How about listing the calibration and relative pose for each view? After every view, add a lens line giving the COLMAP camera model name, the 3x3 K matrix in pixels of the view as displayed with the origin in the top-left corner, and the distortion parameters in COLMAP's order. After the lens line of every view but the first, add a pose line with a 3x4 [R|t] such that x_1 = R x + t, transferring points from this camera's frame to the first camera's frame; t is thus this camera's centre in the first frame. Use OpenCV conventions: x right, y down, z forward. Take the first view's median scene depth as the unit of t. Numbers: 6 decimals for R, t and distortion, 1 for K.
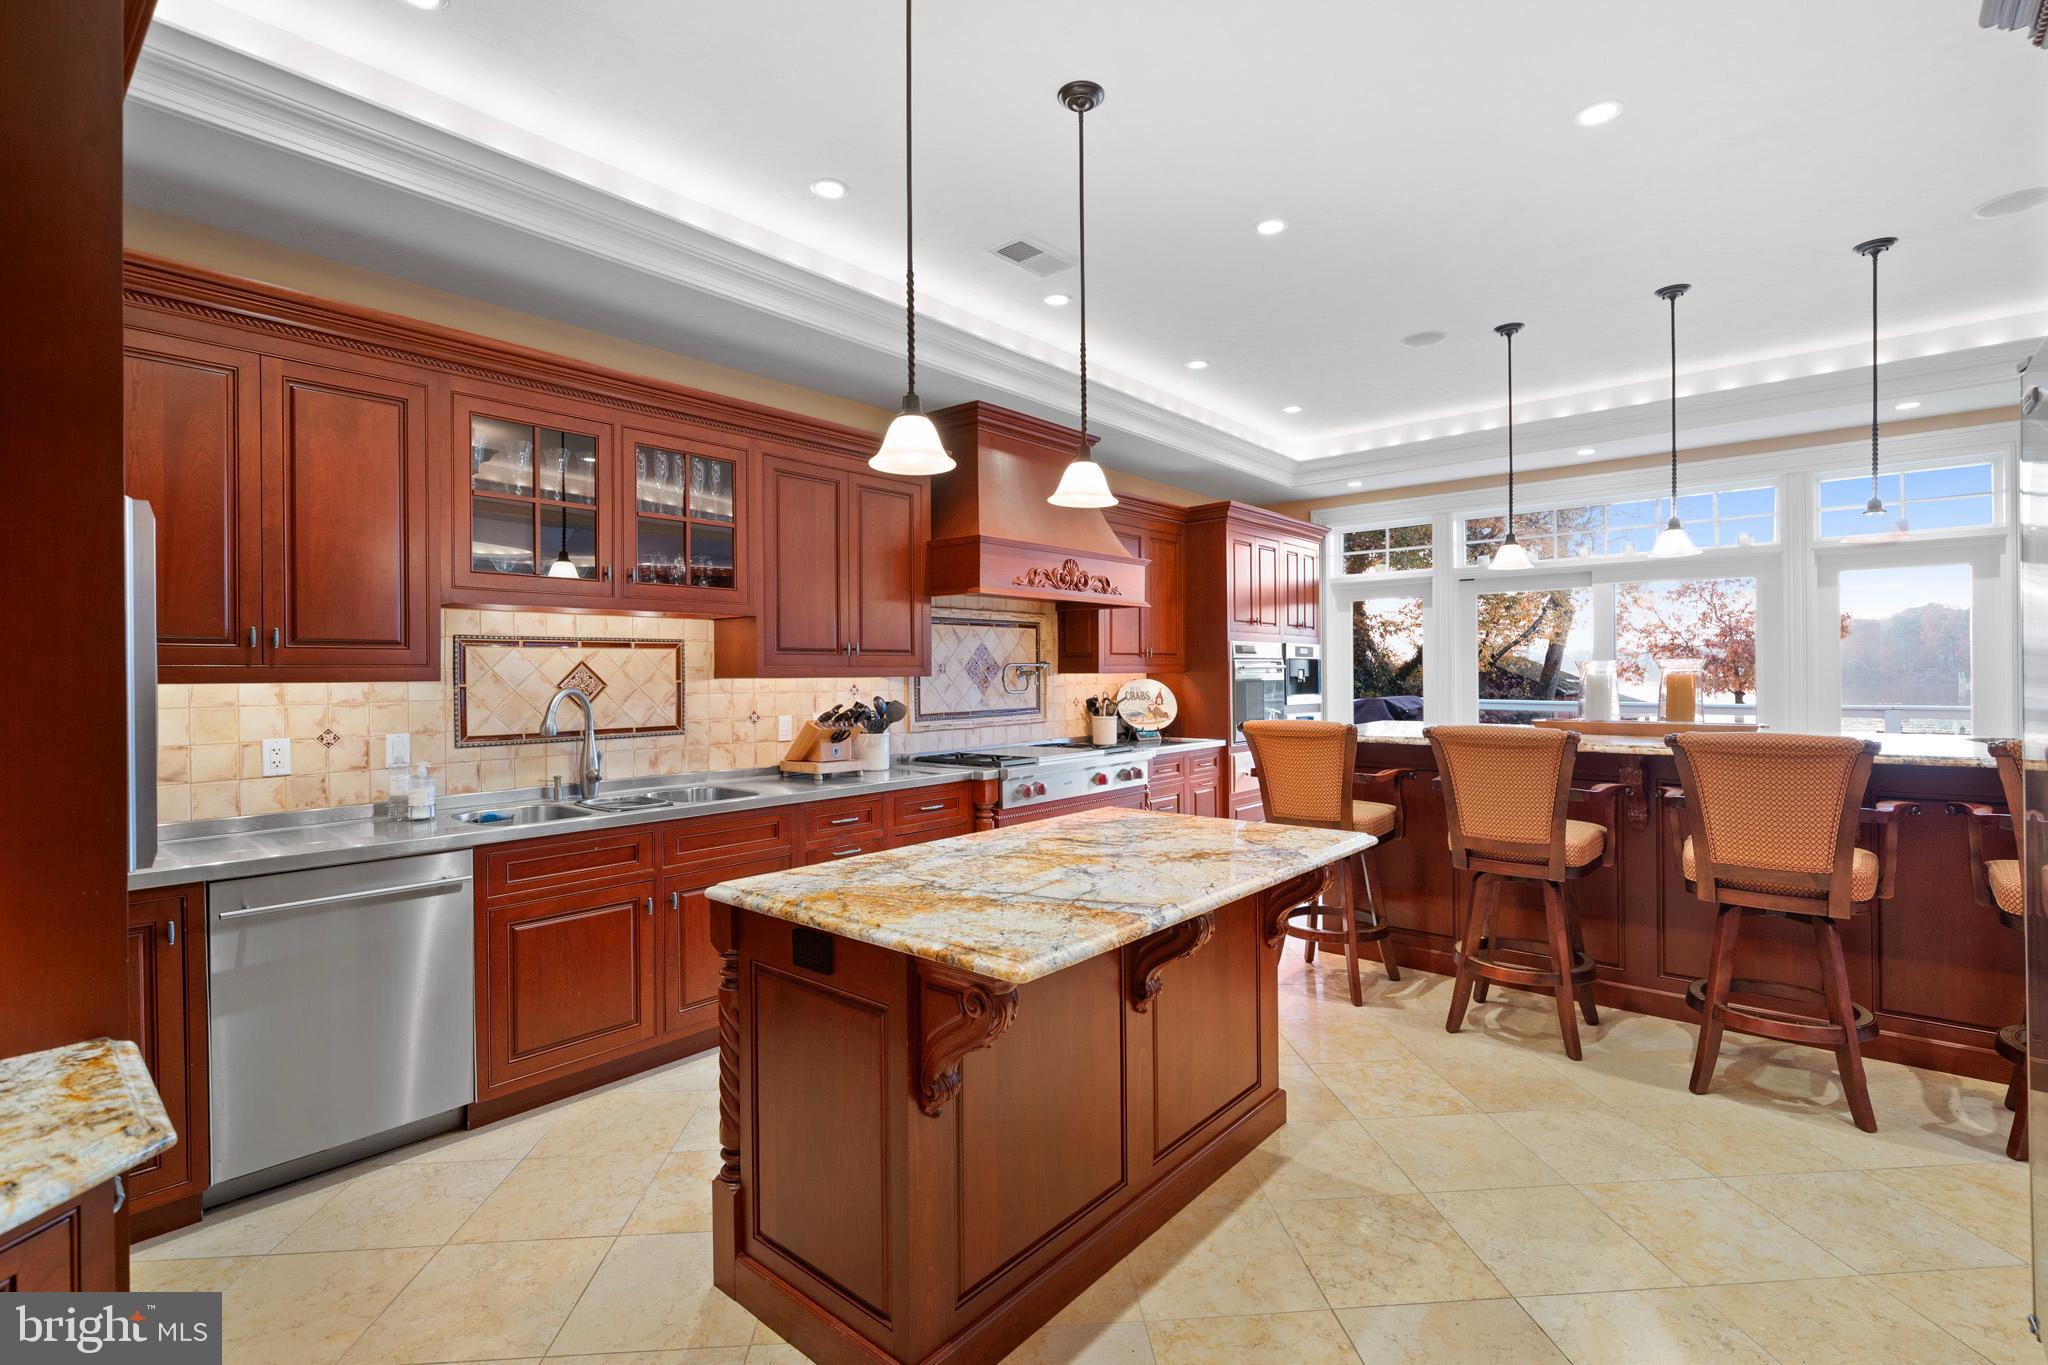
lens RADIAL K [[921.6, 0, 1048.6], [0, 921.6, 676.3], [0, 0, 1]] dist [0.005637, -0.000036]
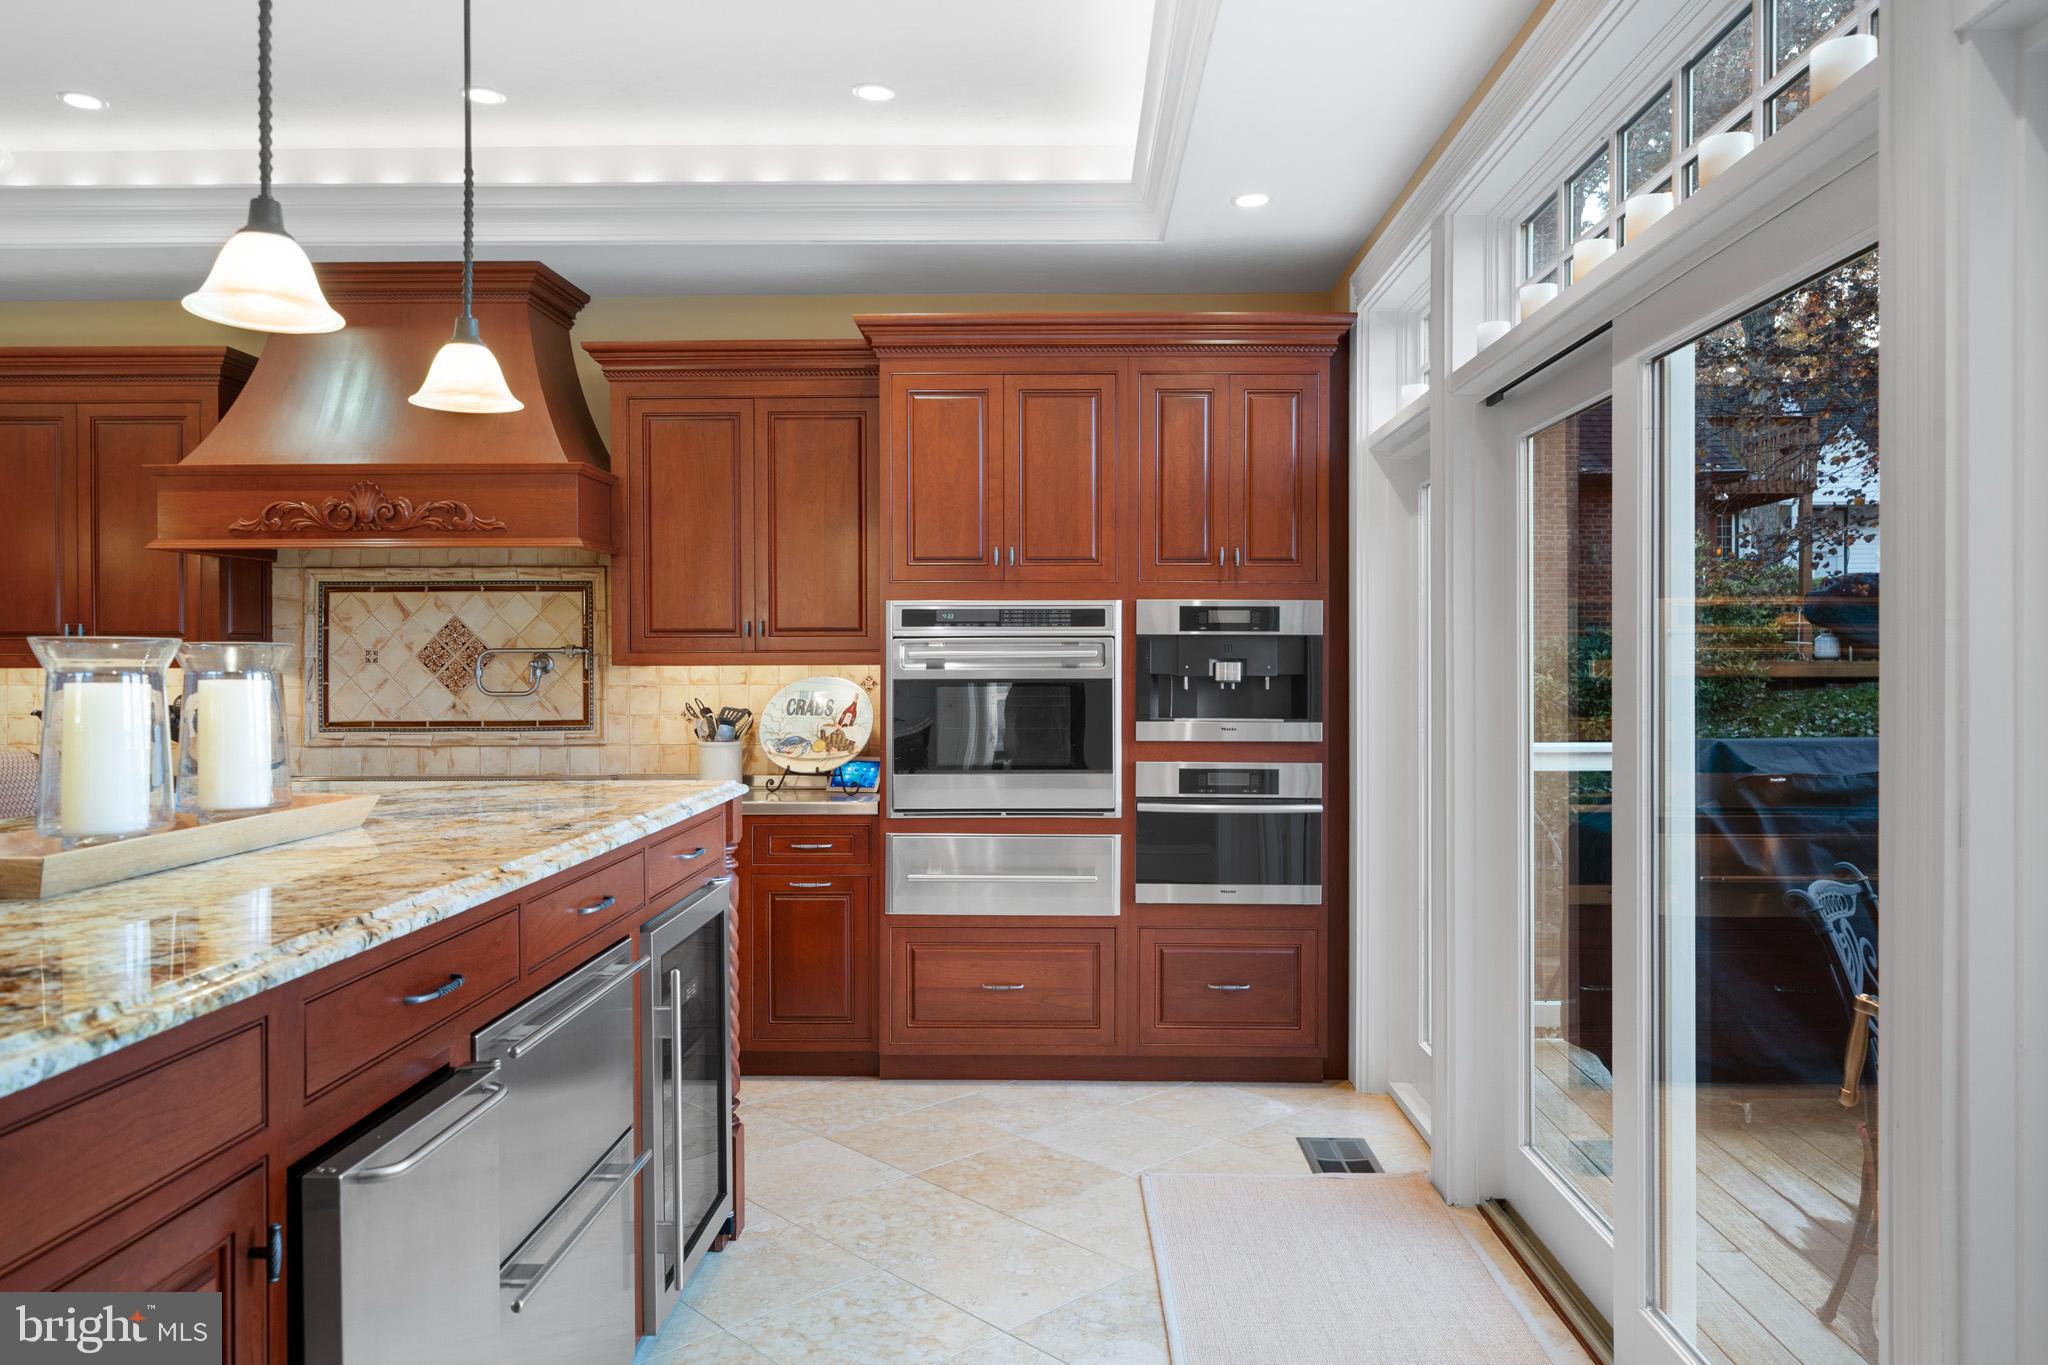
lens RADIAL K [[1405.0, 0, 1032.5], [0, 1405.0, 677.1], [0, 0, 1]] dist [0.001668, 0.000076]
pose [[0.622642, 0.013126, -0.782397, 1.315938], [-0.006459, 0.999911, 0.011634, -0.010917], [0.782480, -0.002190, 0.622671, 0.960109]]
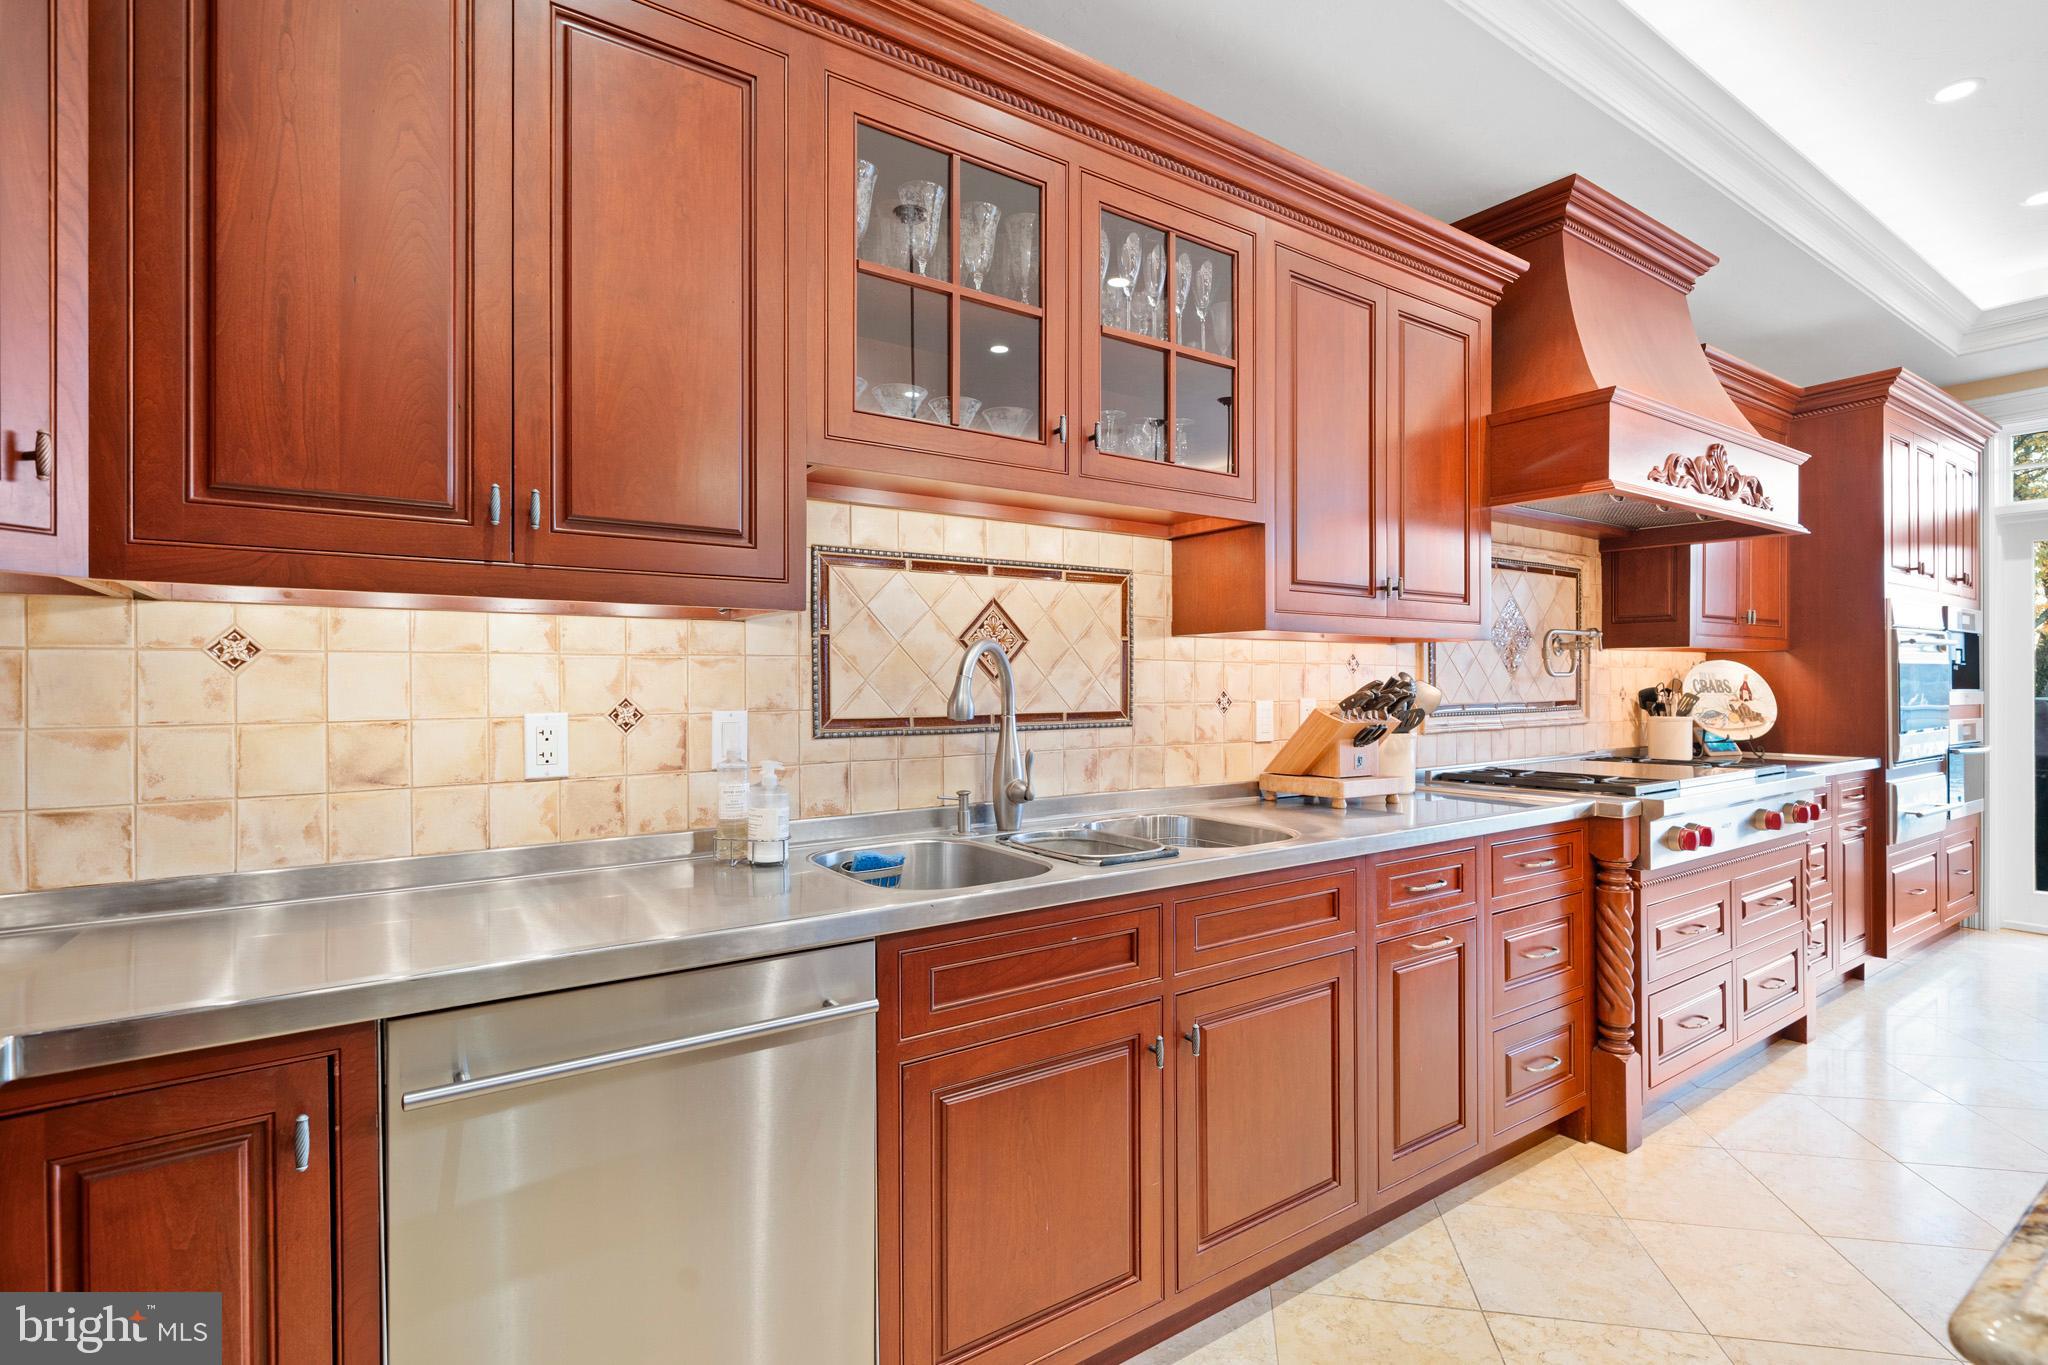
lens RADIAL K [[971.0, 0, 1062.6], [0, 971.0, 686.5], [0, 0, 1]] dist [0.004755, -0.000312]
pose [[0.969134, 0.007532, -0.246418, -0.283756], [-0.006682, 0.999968, 0.004287, 0.034484], [0.246442, -0.002509, 0.969154, 0.372111]]
